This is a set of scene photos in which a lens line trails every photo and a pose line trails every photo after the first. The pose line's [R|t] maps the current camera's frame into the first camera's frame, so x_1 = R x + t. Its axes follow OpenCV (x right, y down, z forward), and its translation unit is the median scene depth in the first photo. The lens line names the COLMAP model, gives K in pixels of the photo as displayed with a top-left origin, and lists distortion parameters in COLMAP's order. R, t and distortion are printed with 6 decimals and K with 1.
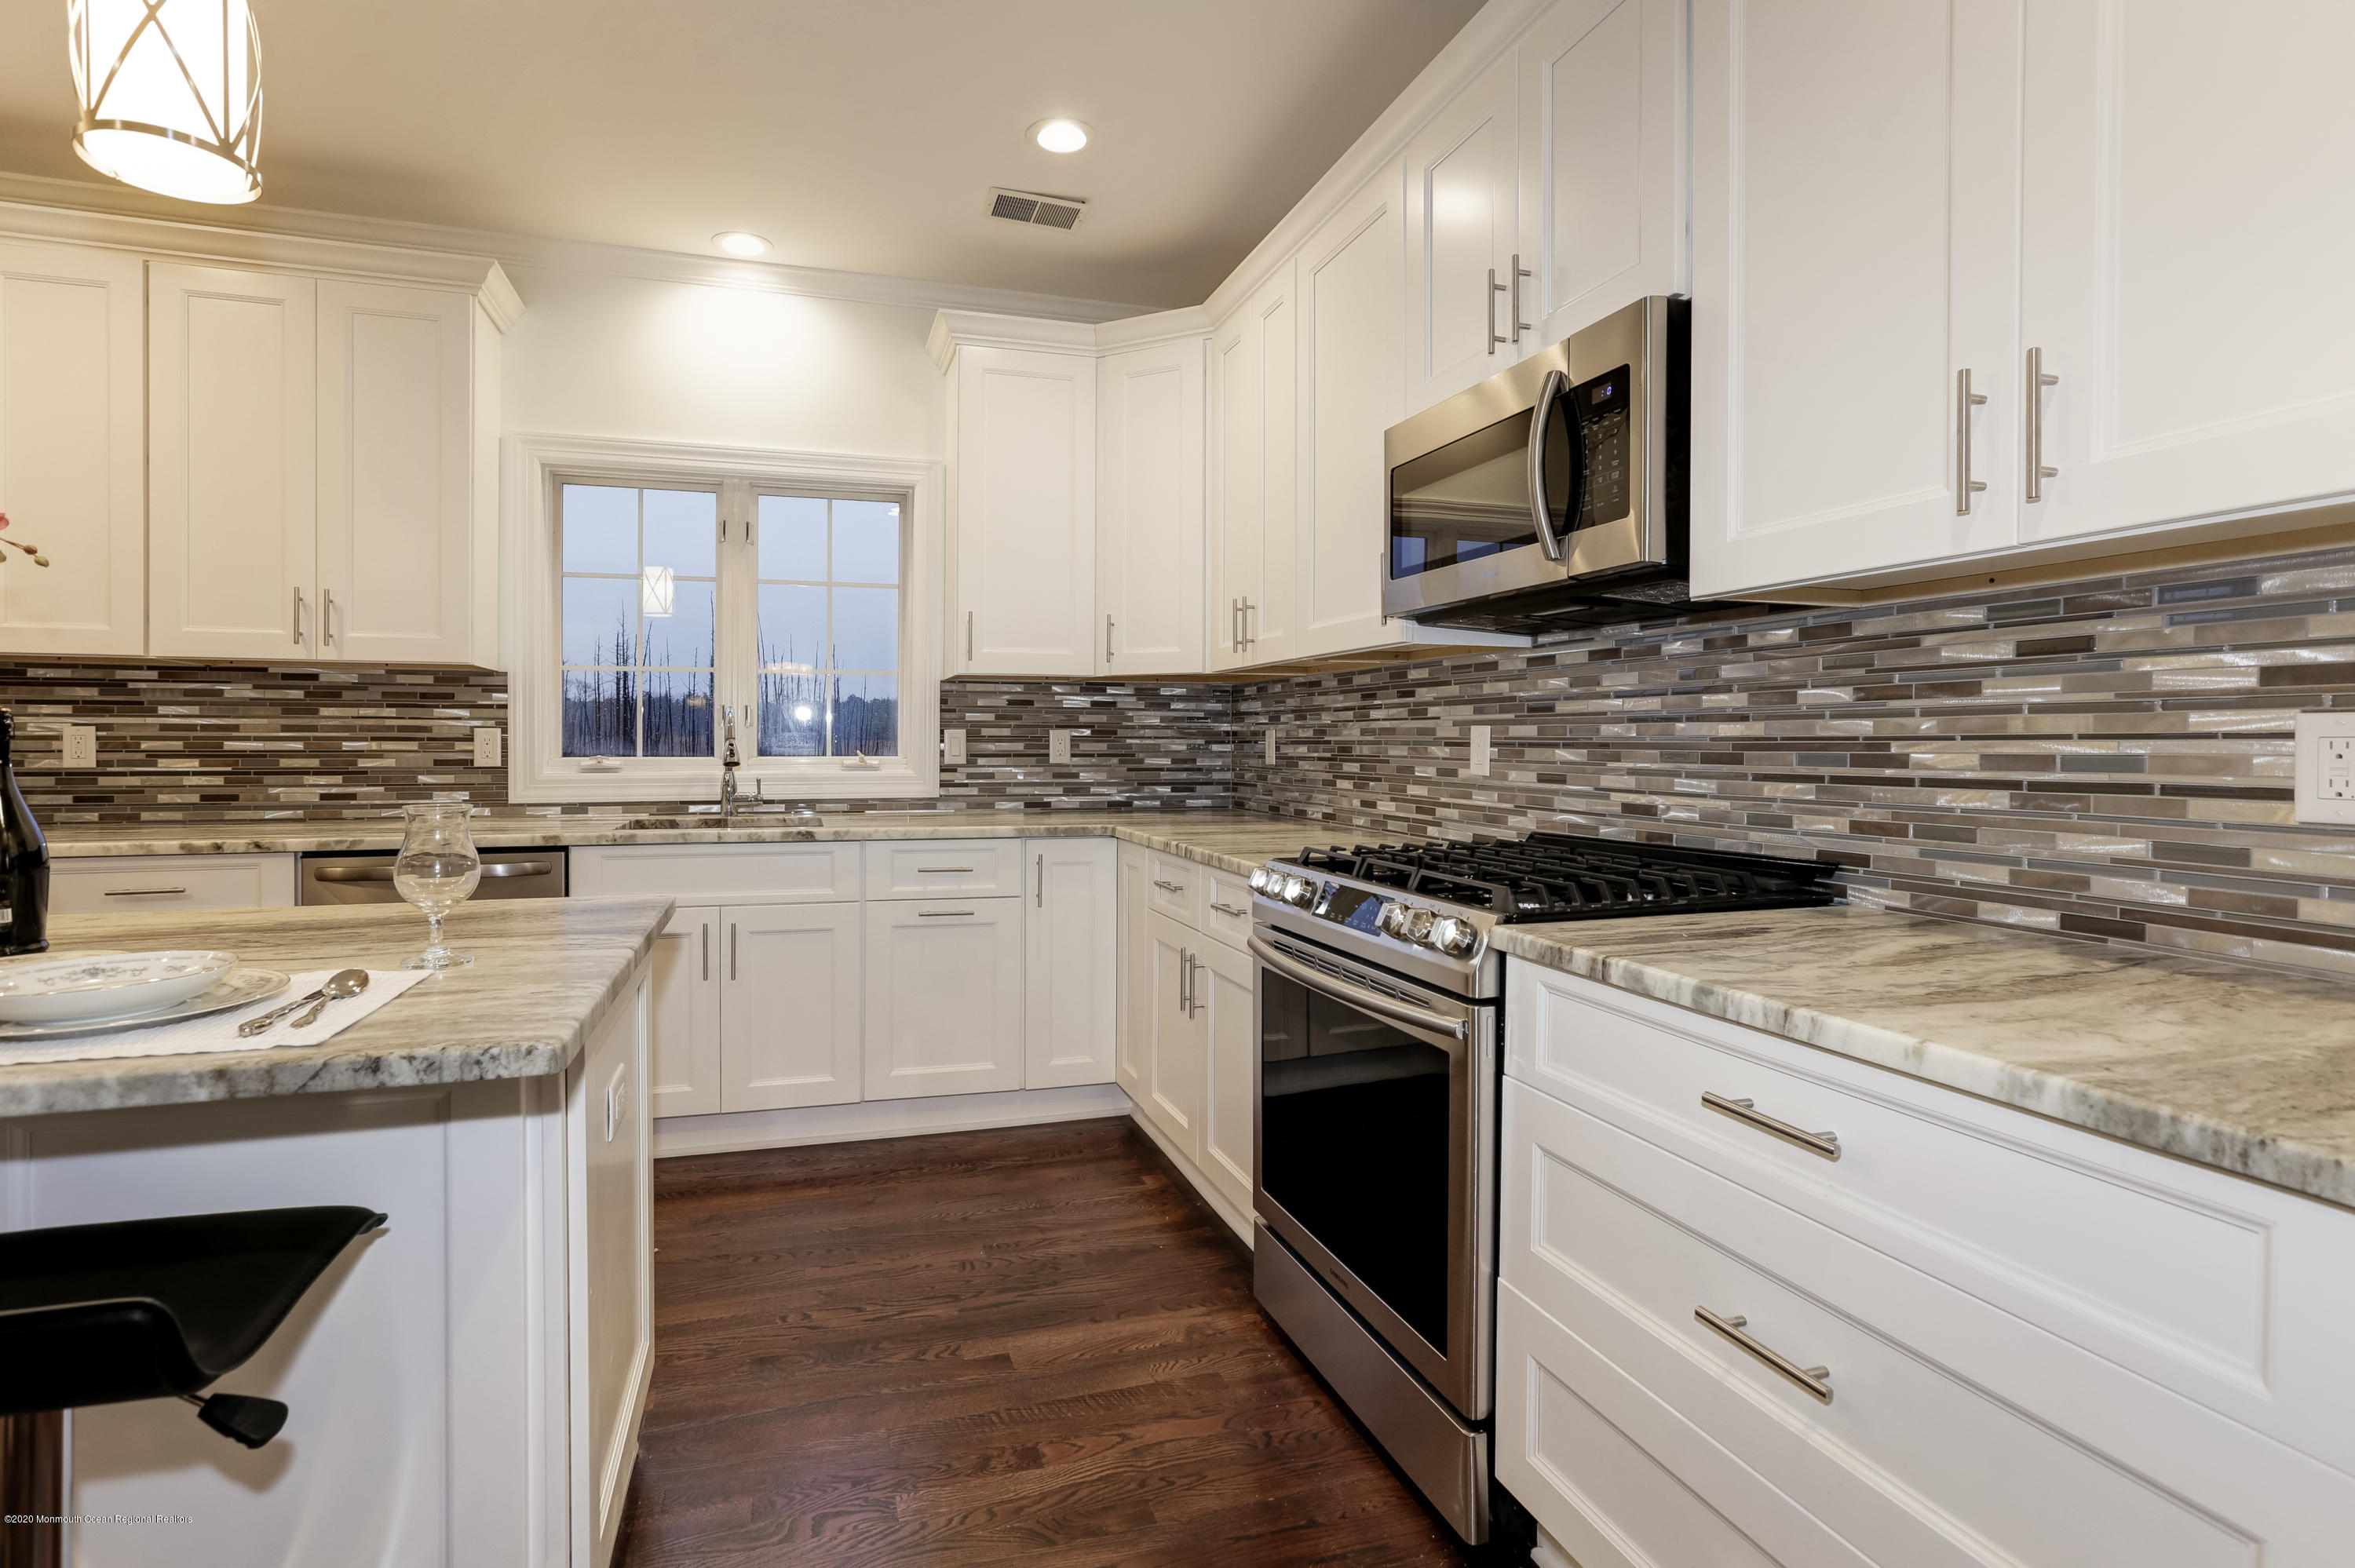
lens RADIAL K [[1083.4, 0, 1128.9], [0, 1083.4, 747.8], [0, 0, 1]] dist [-0.024459, 0.010700]
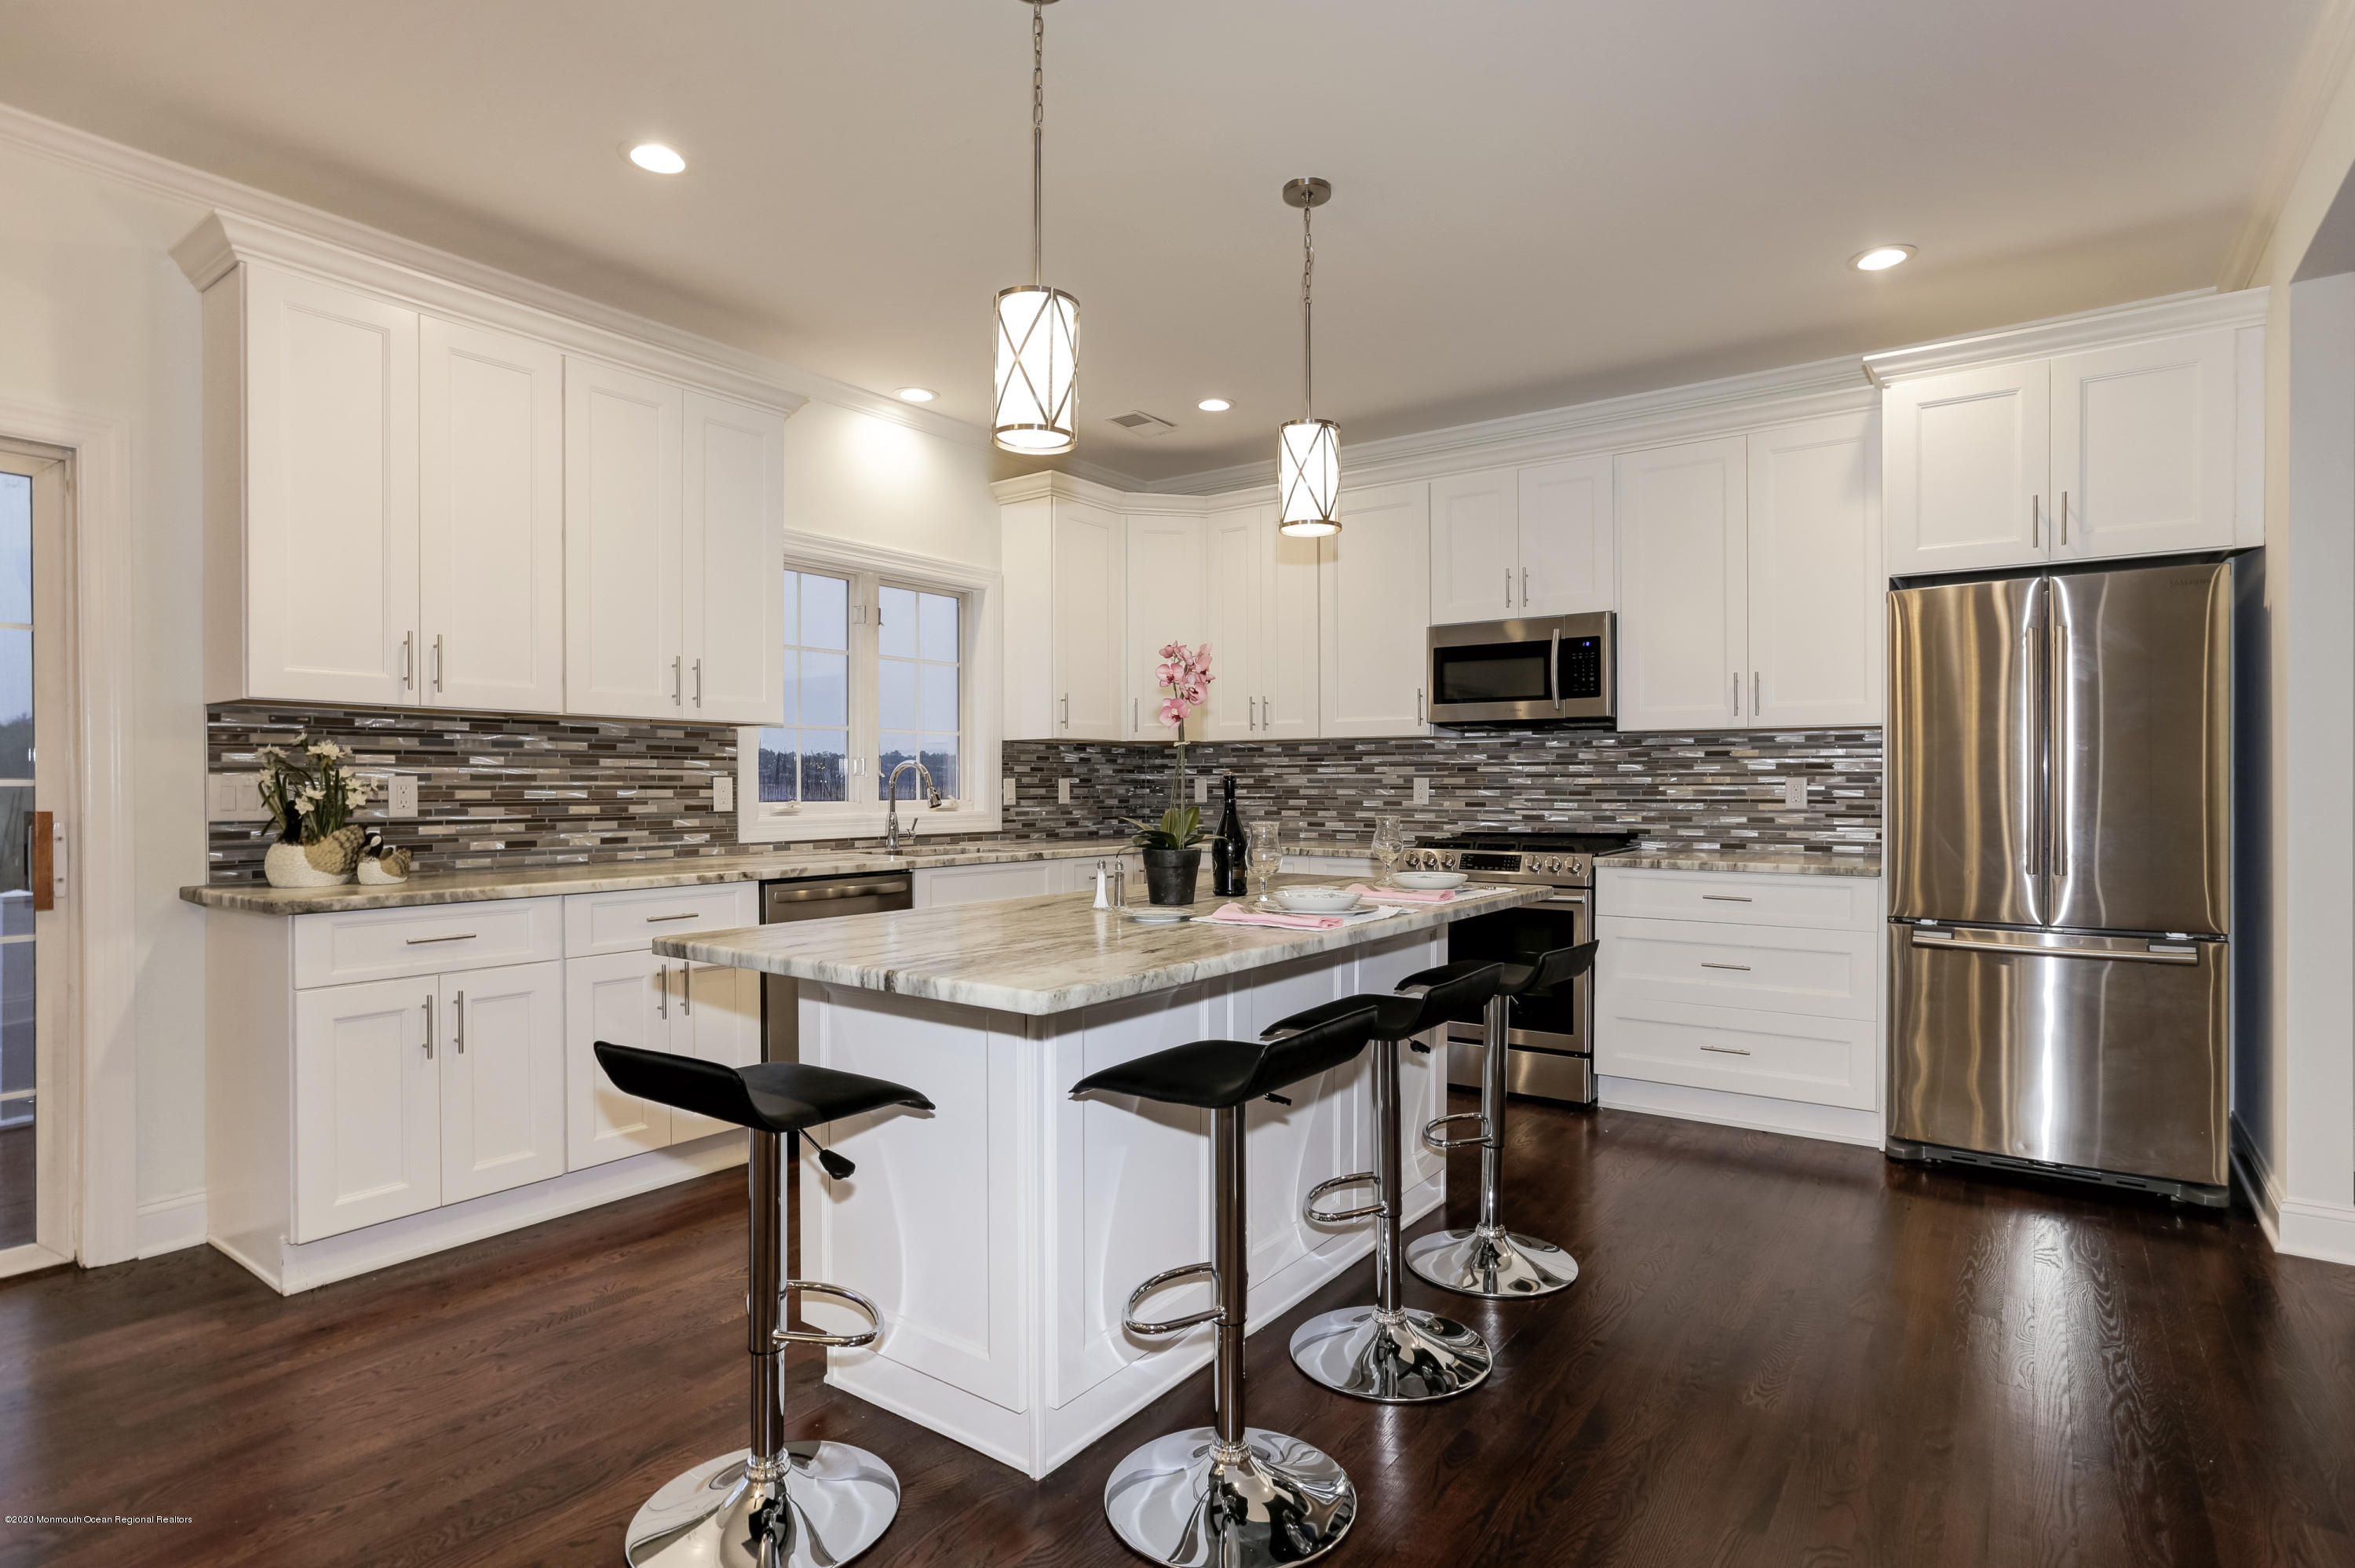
lens RADIAL K [[1209.4, 0, 1194.4], [0, 1209.4, 784.1], [0, 0, 1]] dist [-0.032508, 0.019400]
pose [[0.793856, -0.002531, 0.608100, -1.041452], [0.006808, 0.999966, -0.004726, -0.002068], [-0.608068, 0.007892, 0.793846, -0.345078]]
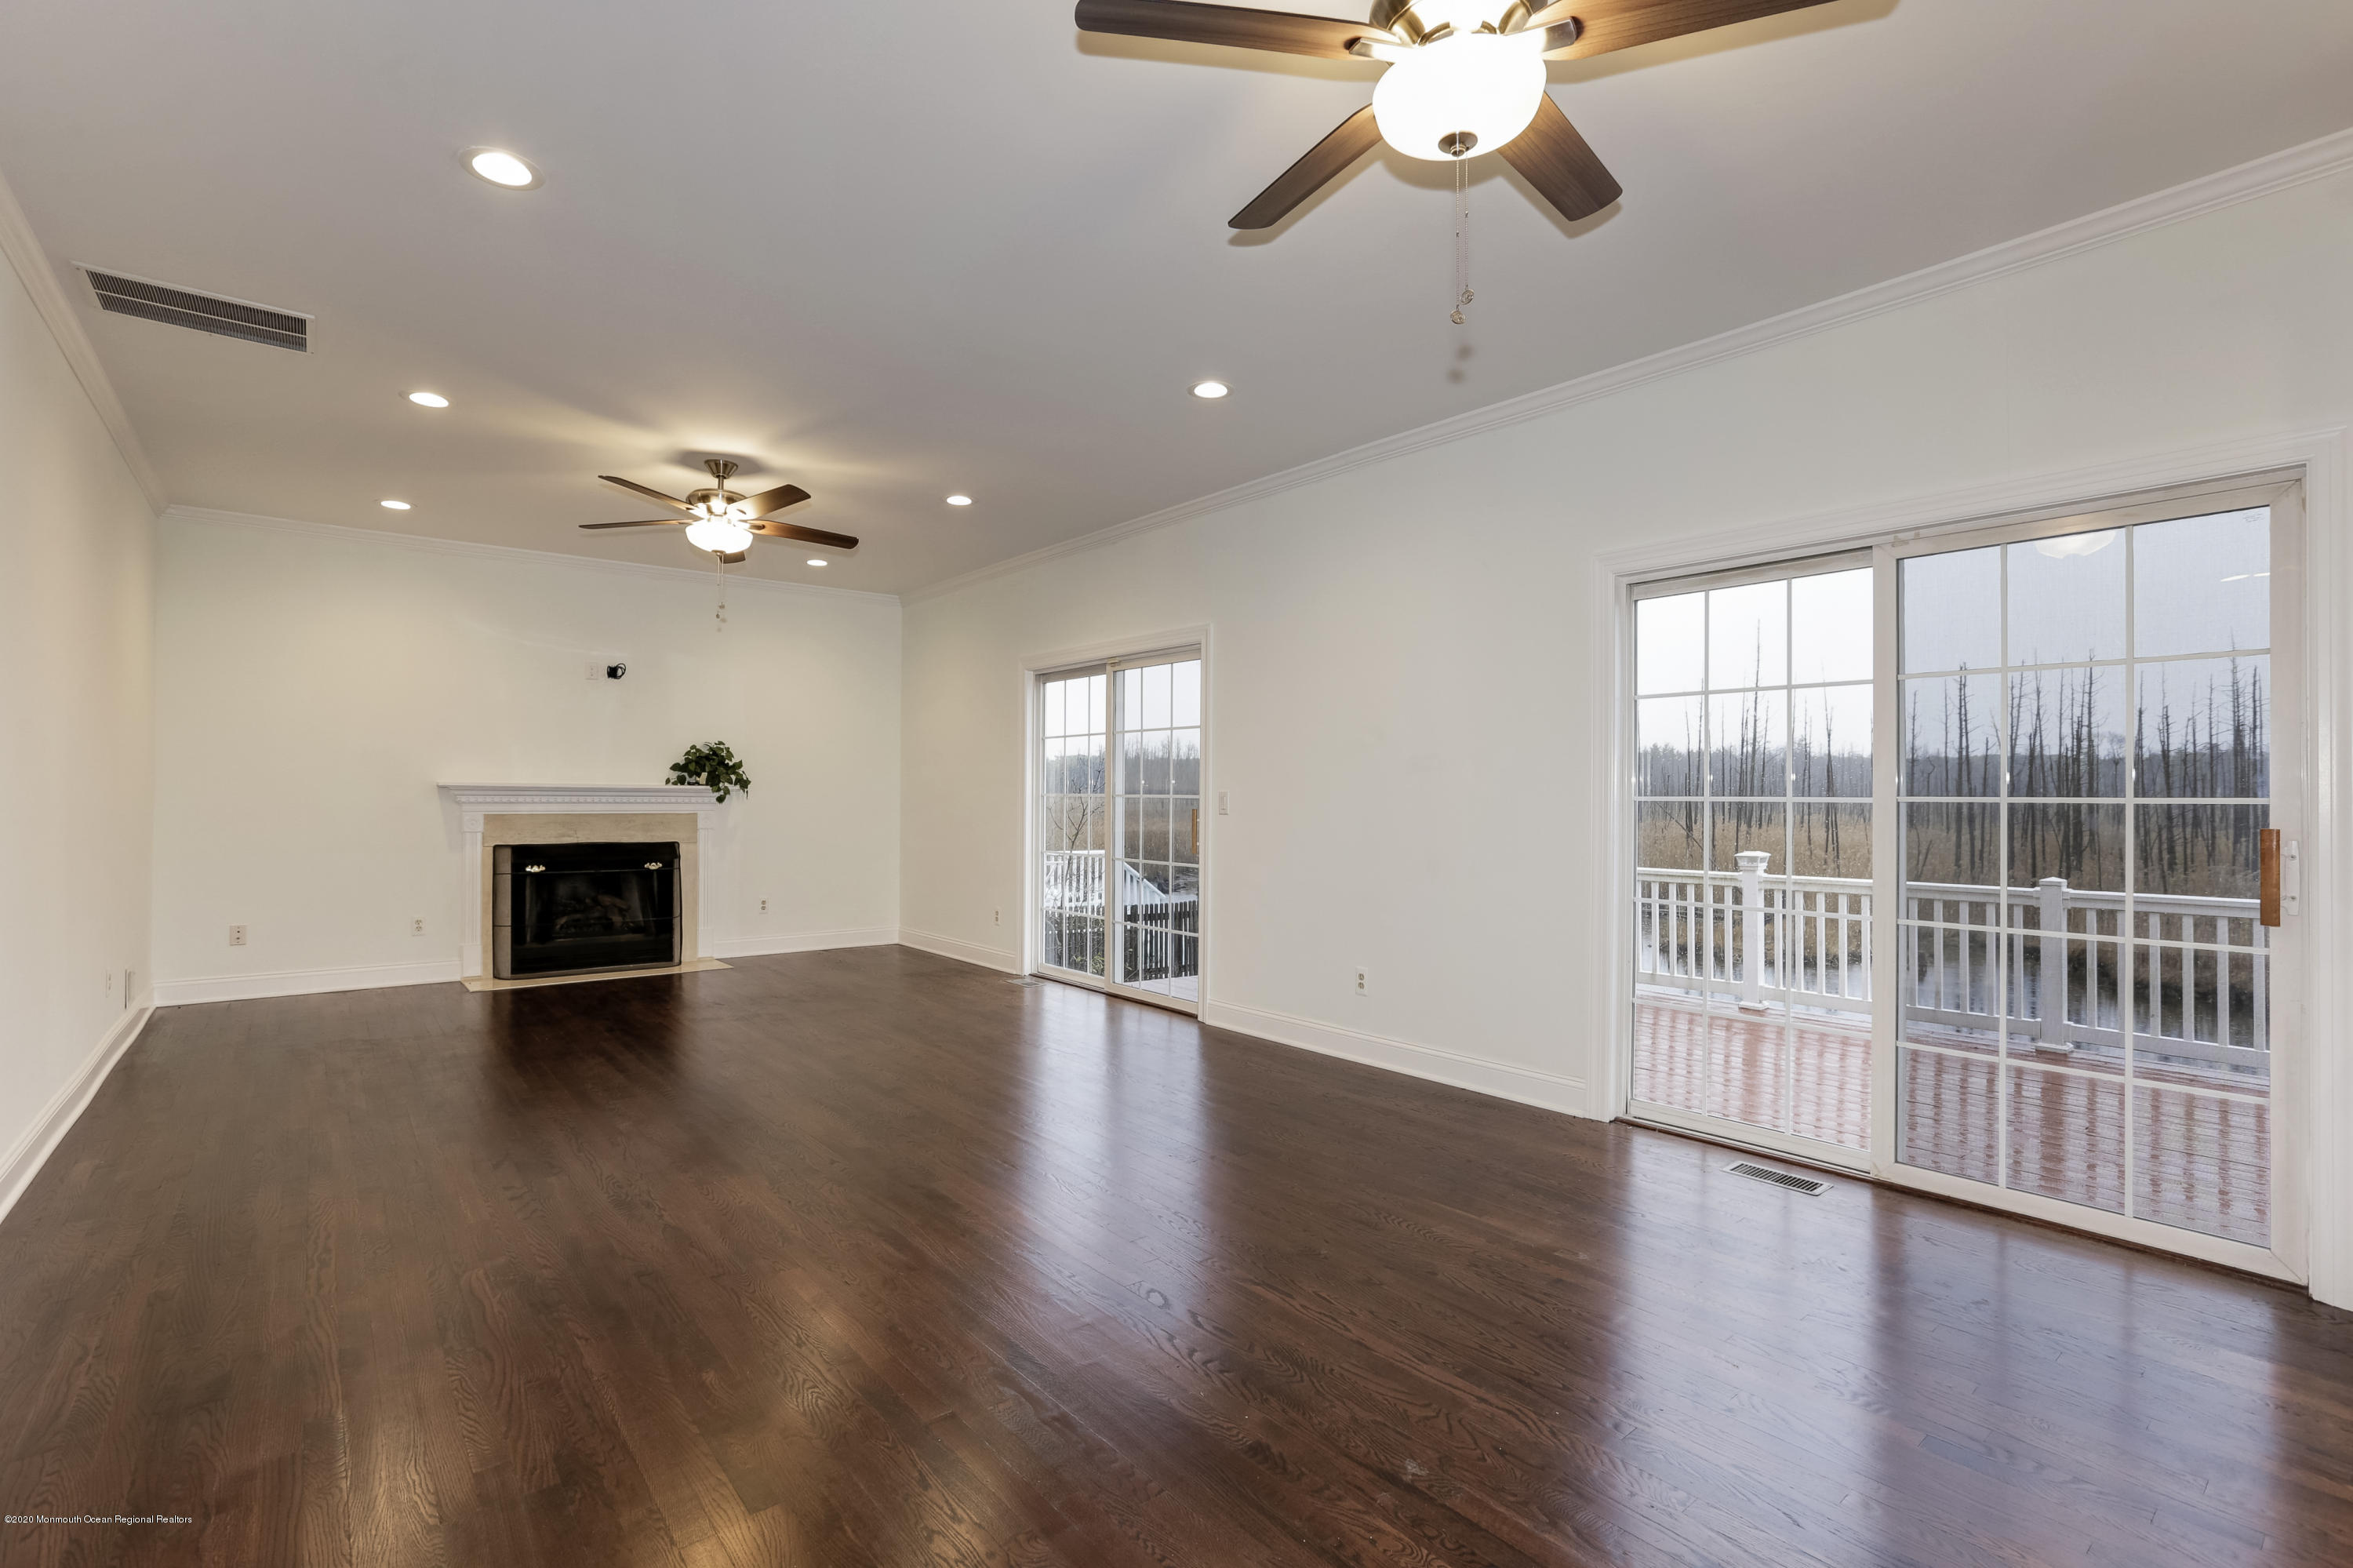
lens RADIAL K [[1082.7, 0, 1174.4], [0, 1082.7, 788.7], [0, 0, 1]] dist [-0.024459, 0.010700]
pose [[0.367497, -0.008343, -0.929987, -0.740098], [-0.010867, 0.999853, -0.013264, -0.001557], [0.929961, 0.014981, 0.367352, -0.190694]]
